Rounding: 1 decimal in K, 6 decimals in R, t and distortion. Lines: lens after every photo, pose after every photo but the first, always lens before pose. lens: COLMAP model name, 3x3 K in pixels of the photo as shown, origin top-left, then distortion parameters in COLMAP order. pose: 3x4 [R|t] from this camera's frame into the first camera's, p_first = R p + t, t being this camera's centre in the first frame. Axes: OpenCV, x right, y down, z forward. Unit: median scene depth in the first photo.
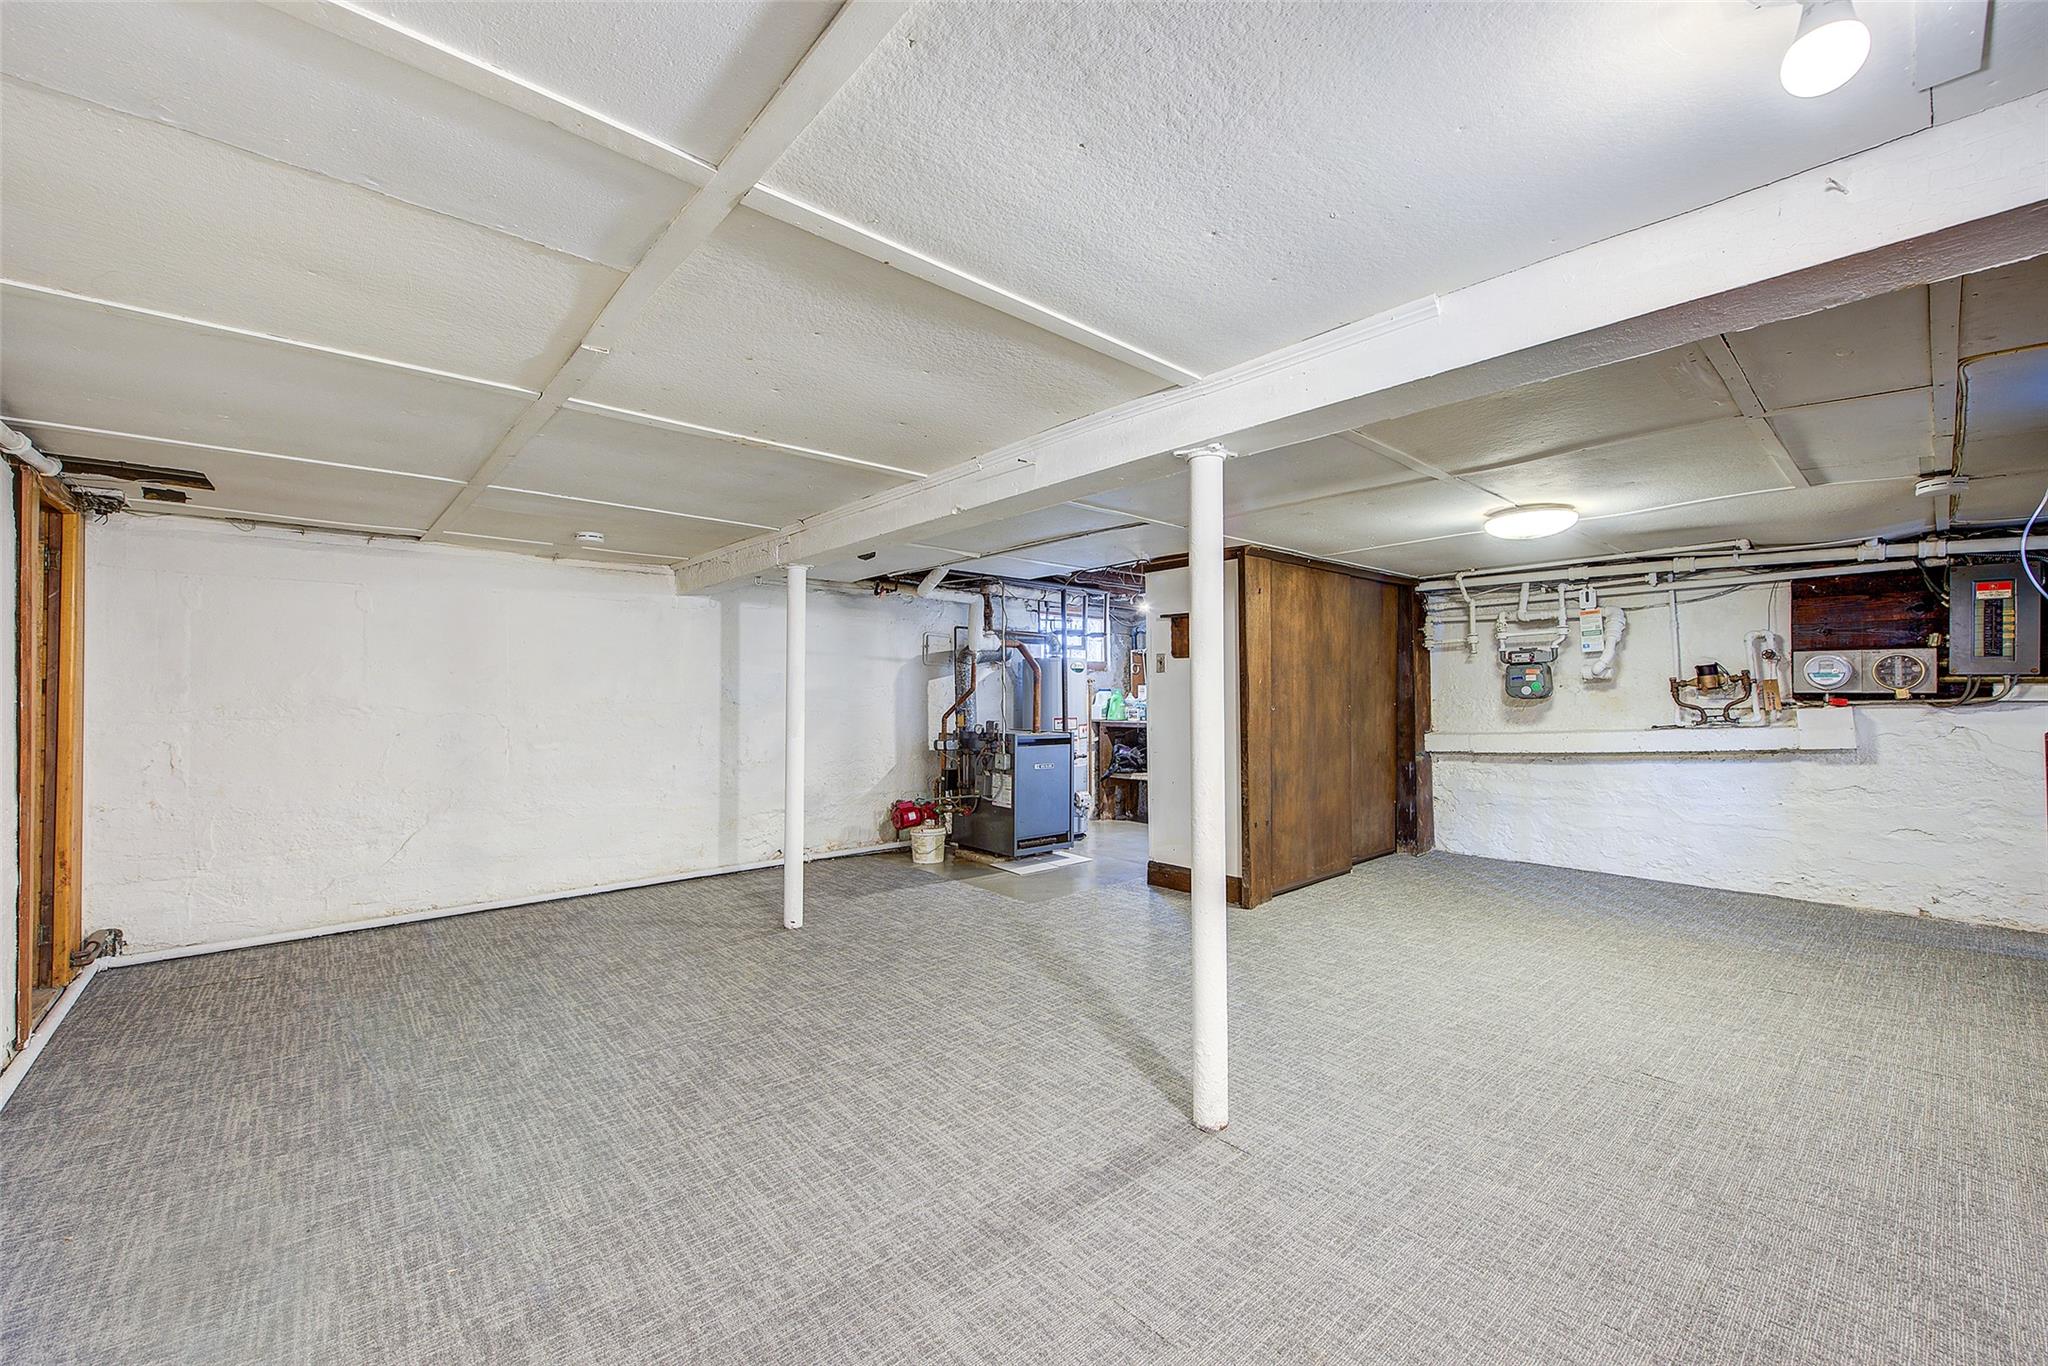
lens RADIAL K [[862.9, 0, 1024.0], [0, 862.9, 683.0], [0, 0, 1]] dist [-0.001740, -0.000225]
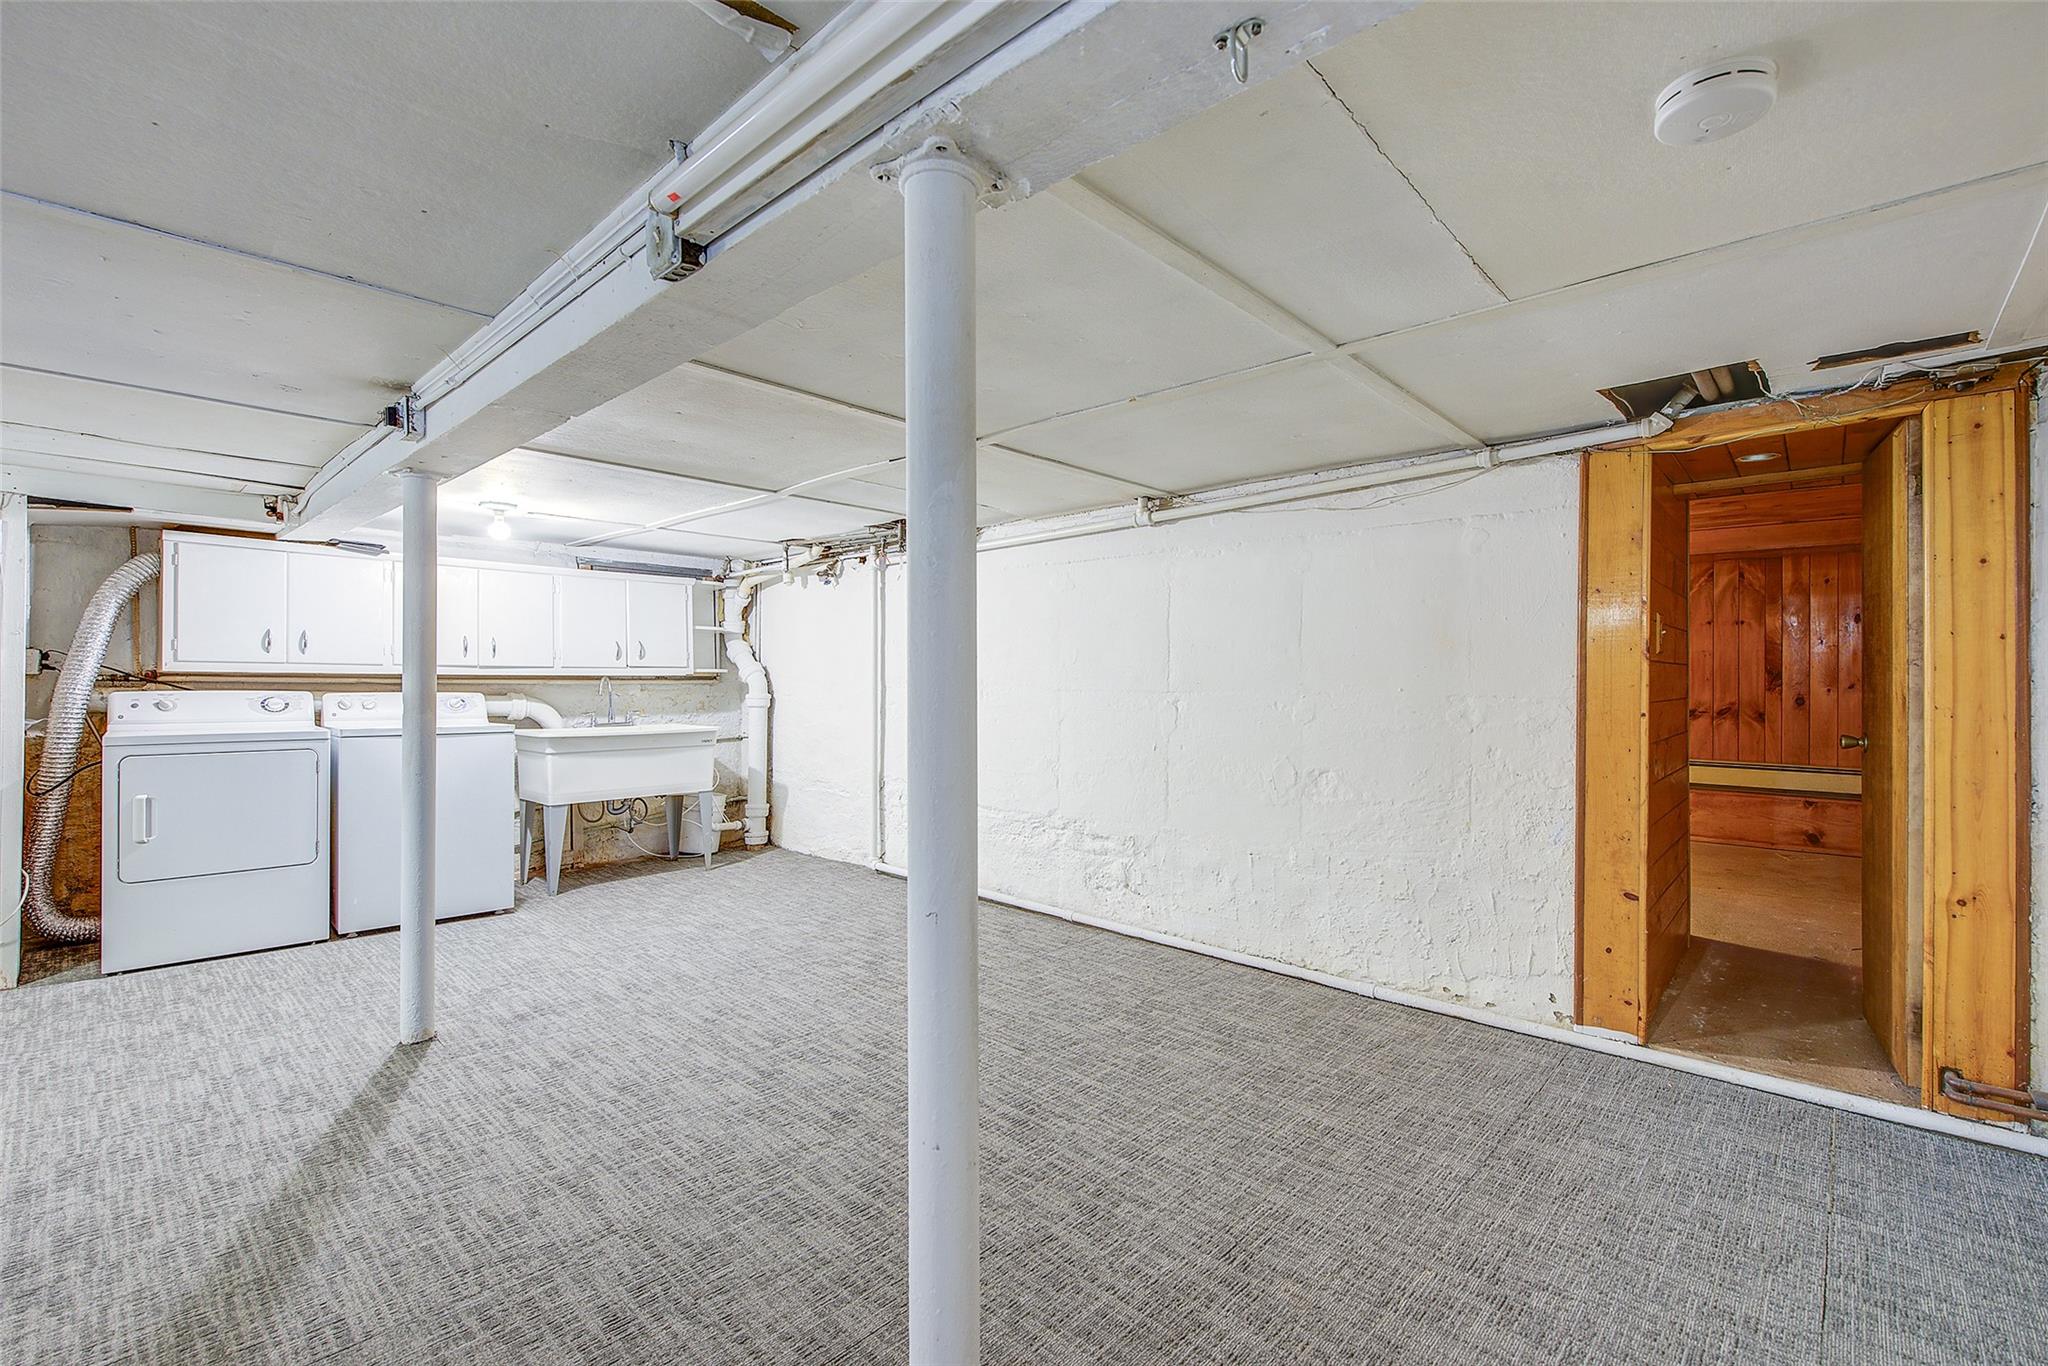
lens RADIAL K [[899.8, 0, 1024.0], [0, 899.8, 683.0], [0, 0, 1]] dist [-0.001600, -0.000693]
pose [[-0.993475, 0.000557, -0.114045, -0.288708], [0.001947, 0.999925, -0.012079, 0.020824], [0.114029, -0.012222, -0.993402, 1.423423]]
